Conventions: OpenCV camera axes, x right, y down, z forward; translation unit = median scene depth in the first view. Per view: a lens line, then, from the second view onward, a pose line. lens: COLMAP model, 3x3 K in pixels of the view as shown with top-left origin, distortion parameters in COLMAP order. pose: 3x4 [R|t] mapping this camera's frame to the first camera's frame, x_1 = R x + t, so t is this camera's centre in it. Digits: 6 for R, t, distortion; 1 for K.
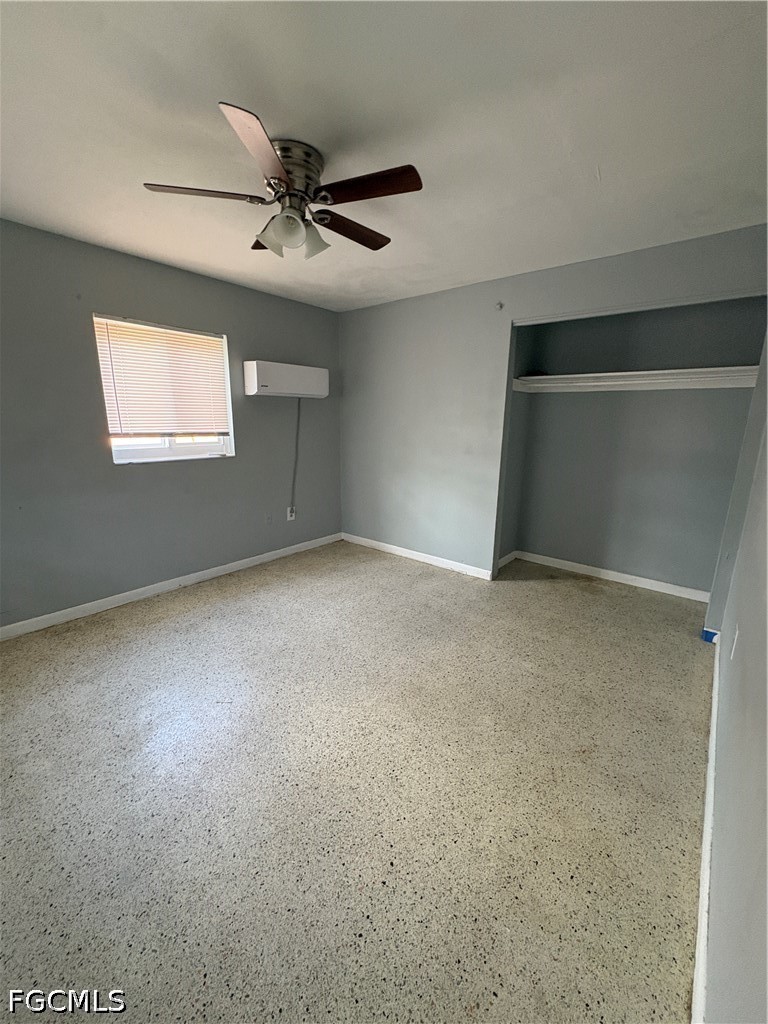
lens RADIAL K [[408.1, 0, 384.0], [0, 408.1, 512.0], [0, 0, 1]] dist [0.000318, 0.000038]
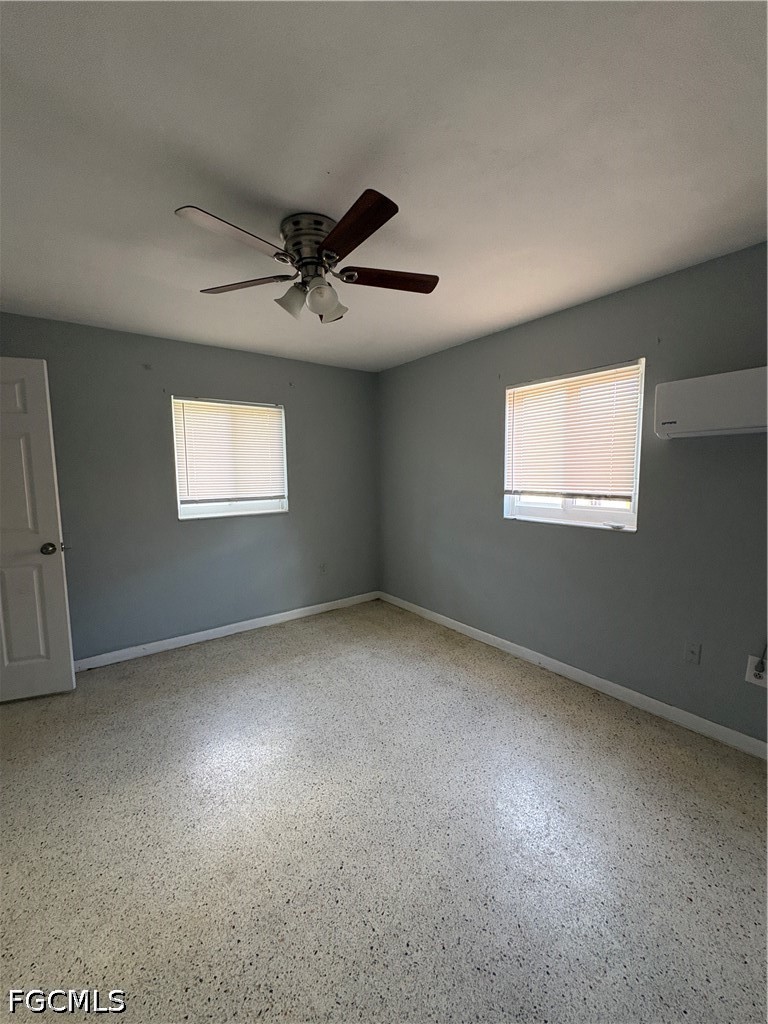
lens RADIAL K [[408.1, 0, 384.0], [0, 408.1, 512.0], [0, 0, 1]] dist [0.000318, 0.000038]
pose [[-0.238485, 0.083808, -0.967523, 0.470740], [-0.216019, 0.966732, 0.136986, -0.214900], [0.946816, 0.241672, -0.212447, 0.933836]]
